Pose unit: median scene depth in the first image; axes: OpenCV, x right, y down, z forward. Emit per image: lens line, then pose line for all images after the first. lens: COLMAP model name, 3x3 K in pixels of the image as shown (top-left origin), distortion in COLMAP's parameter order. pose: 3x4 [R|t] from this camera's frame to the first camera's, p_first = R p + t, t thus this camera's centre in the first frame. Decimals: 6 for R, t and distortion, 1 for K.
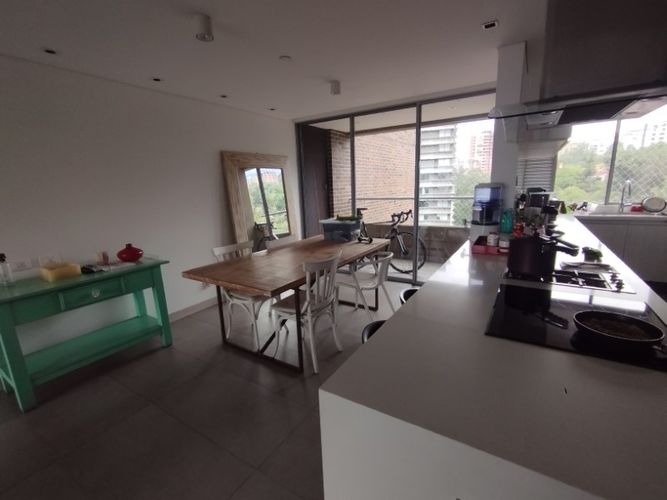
lens RADIAL K [[304.1, 0, 333.5], [0, 304.1, 250.0], [0, 0, 1]] dist [0.000525, -0.000233]
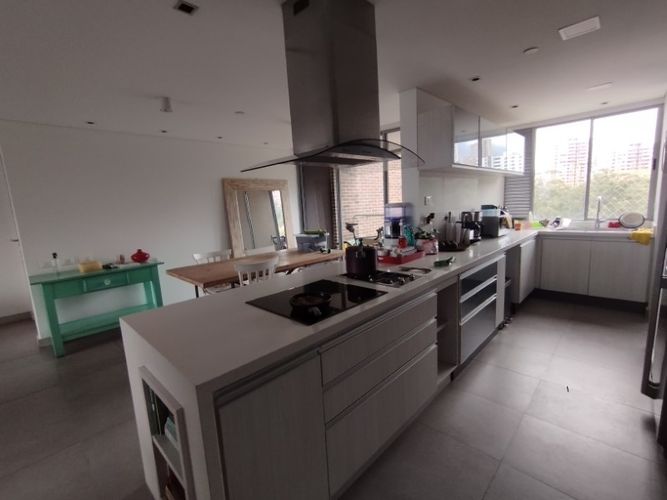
lens RADIAL K [[304.1, 0, 333.5], [0, 304.1, 250.0], [0, 0, 1]] dist [0.000525, -0.000233]
pose [[0.980080, 0.018151, -0.197774, 0.478178], [-0.027942, 0.998512, -0.046831, 0.023566], [0.196629, 0.051425, 0.979128, -0.183940]]
